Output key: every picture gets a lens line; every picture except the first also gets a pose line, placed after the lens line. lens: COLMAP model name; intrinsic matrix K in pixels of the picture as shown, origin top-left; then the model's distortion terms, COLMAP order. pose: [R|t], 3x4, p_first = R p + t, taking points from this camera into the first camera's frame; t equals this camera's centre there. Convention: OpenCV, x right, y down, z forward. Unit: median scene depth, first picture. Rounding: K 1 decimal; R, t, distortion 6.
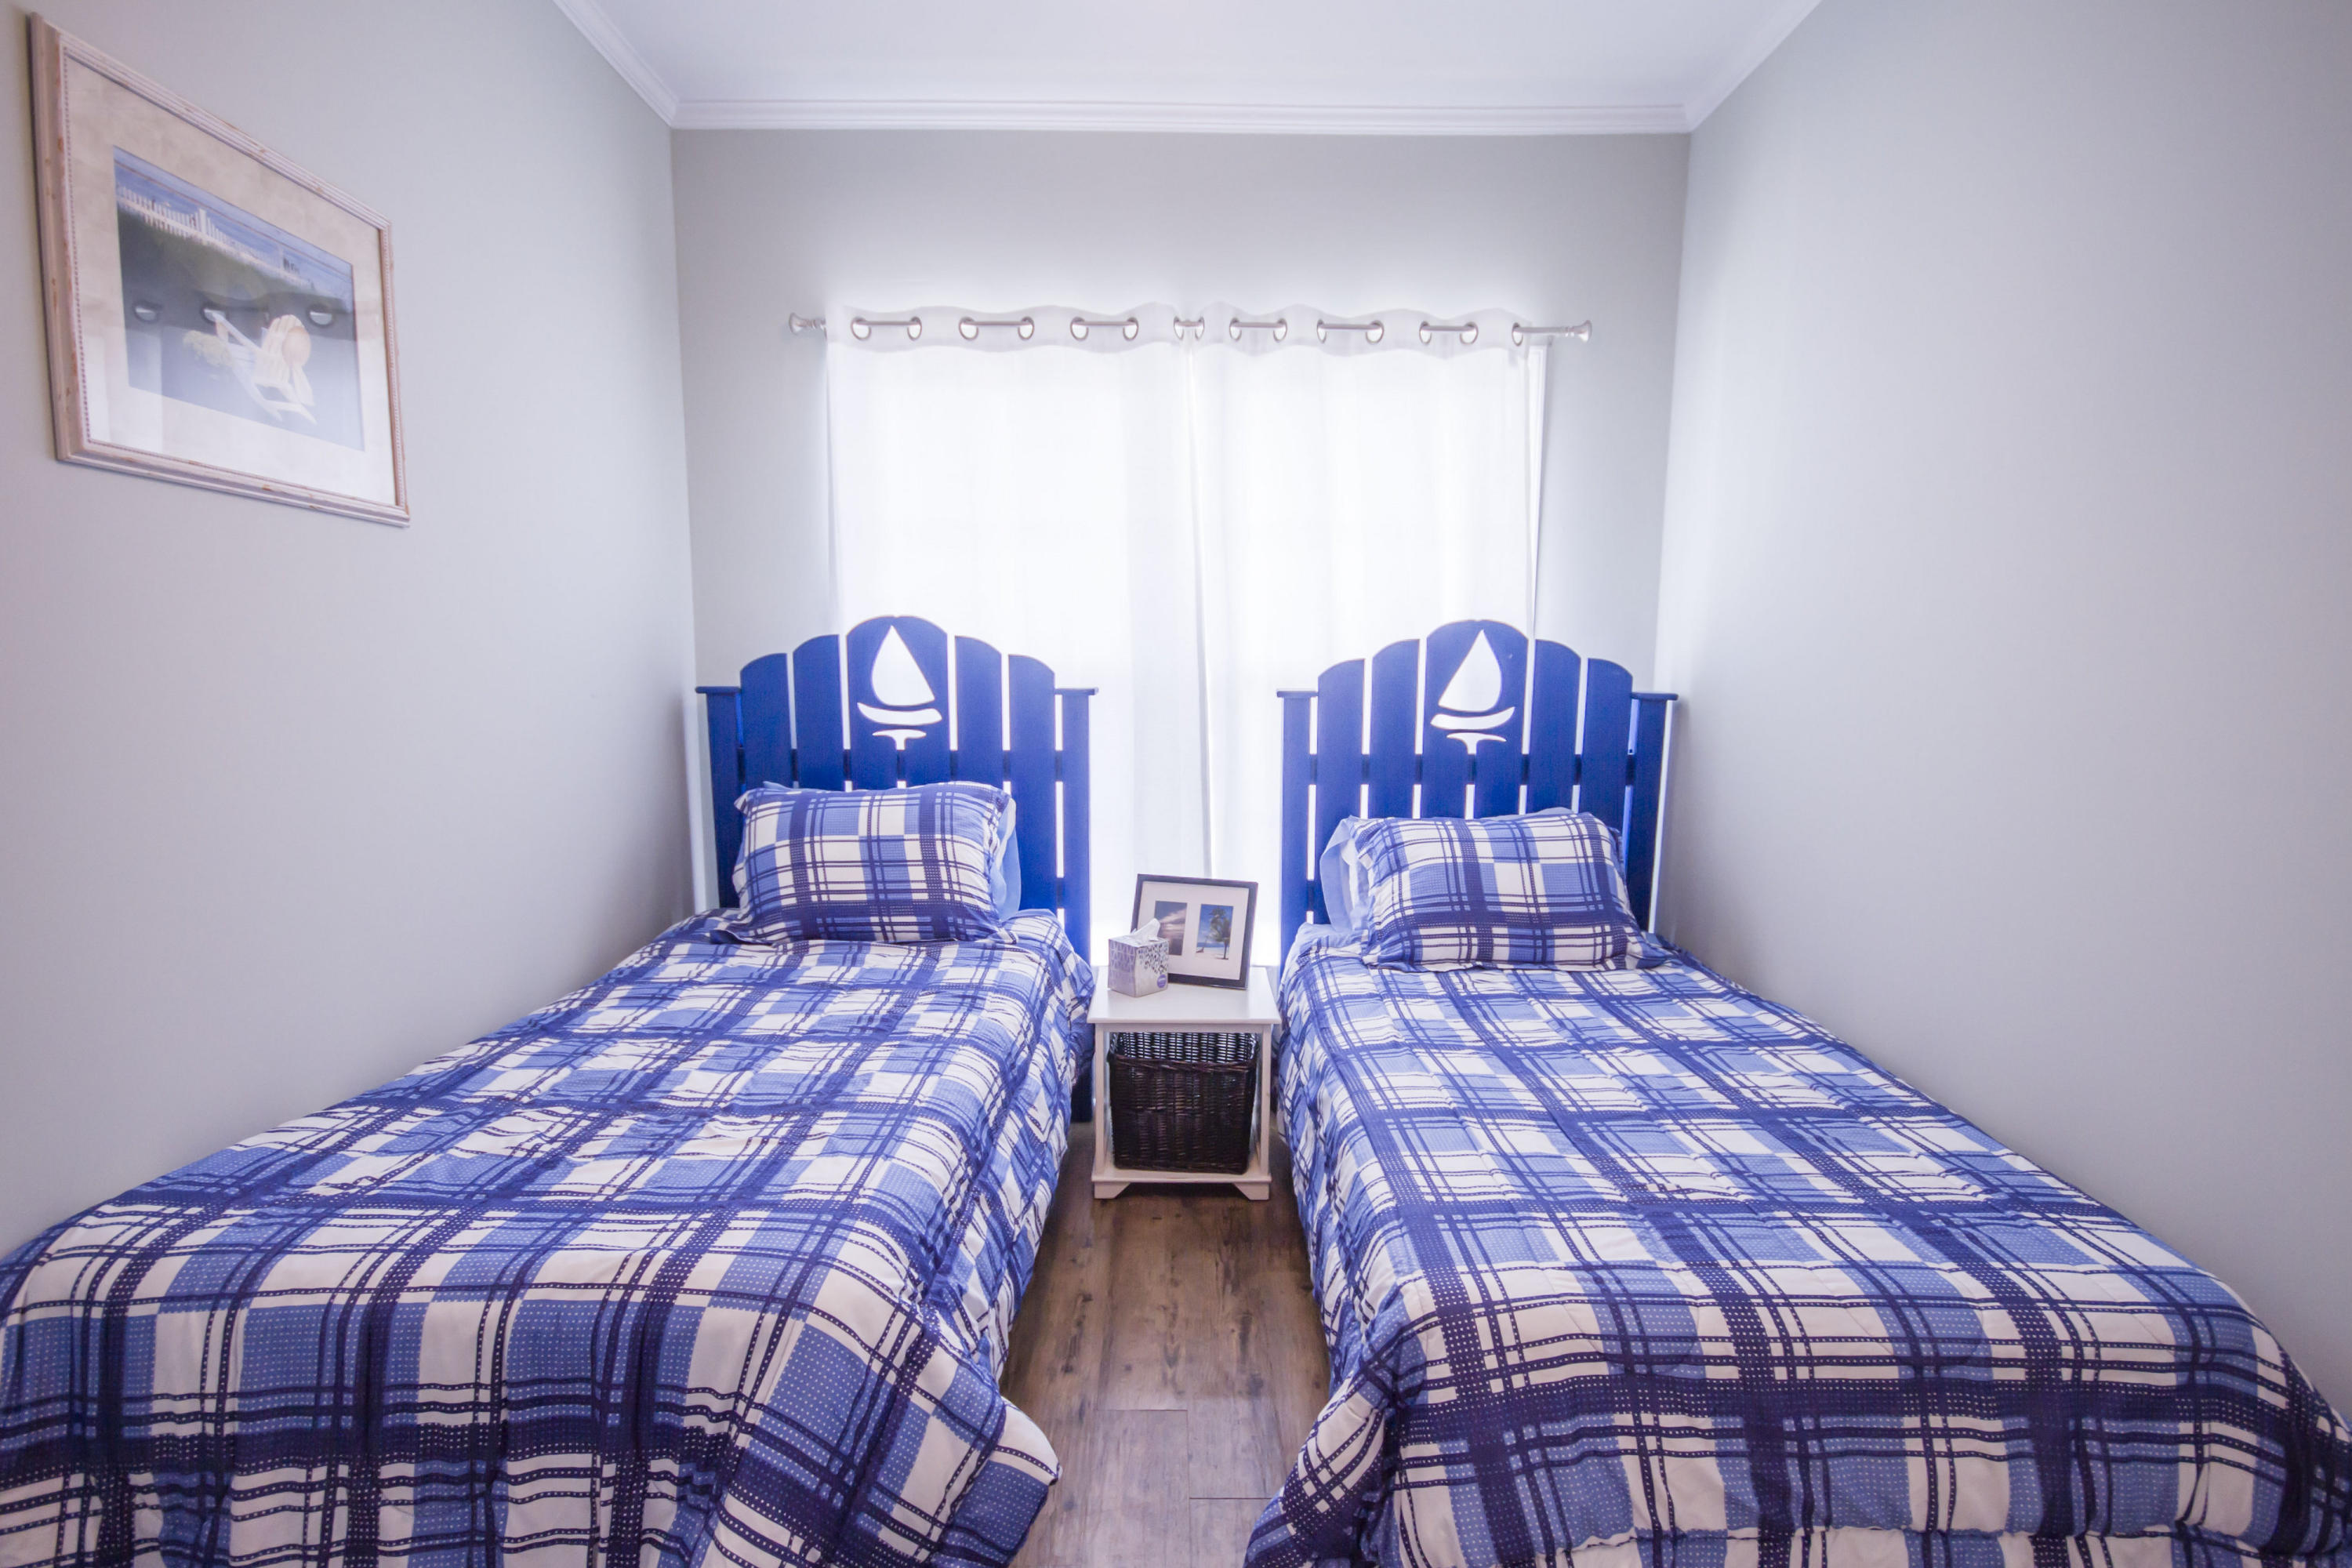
lens RADIAL K [[1121.3, 0, 1204.9], [0, 1121.3, 802.2], [0, 0, 1]] dist [0.012938, -0.008396]
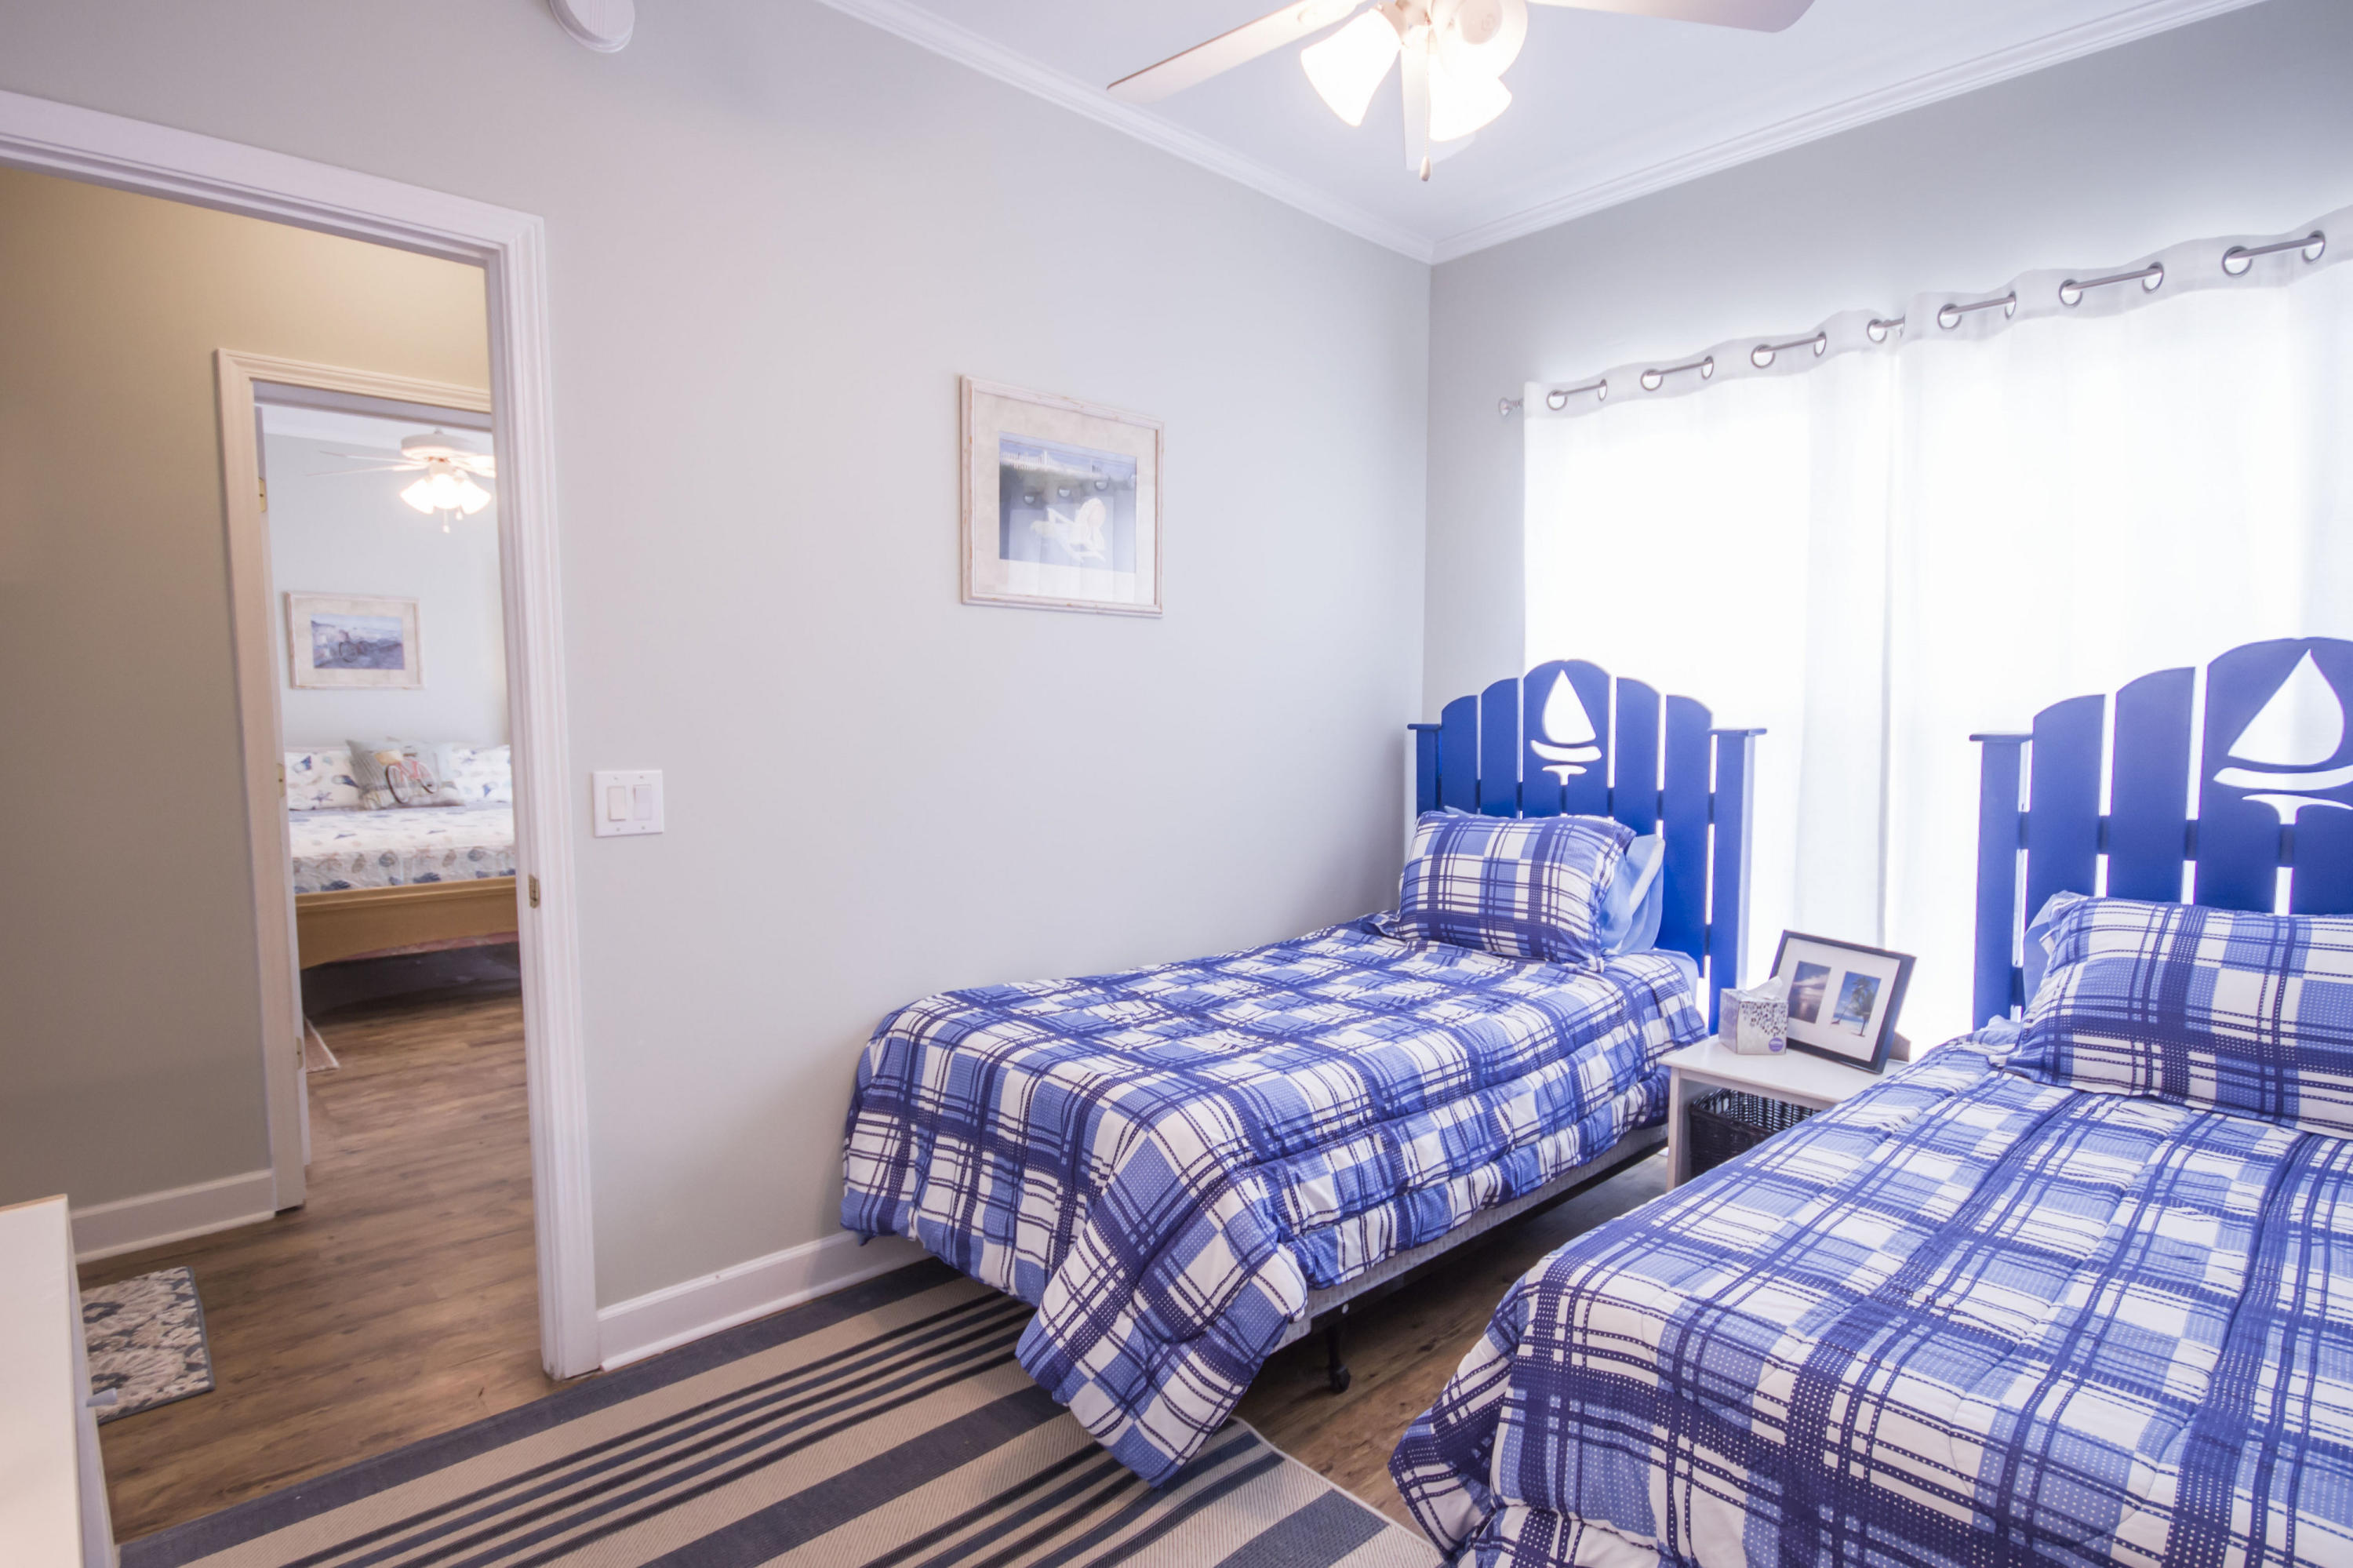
lens RADIAL K [[1100.7, 0, 1110.5], [0, 1100.7, 798.4], [0, 0, 1]] dist [0.011826, 0.000647]
pose [[0.678963, 0.056034, -0.732031, 0.306723], [-0.082142, 0.996621, 0.000101, 0.002811], [0.729563, 0.060062, 0.681272, -0.042035]]
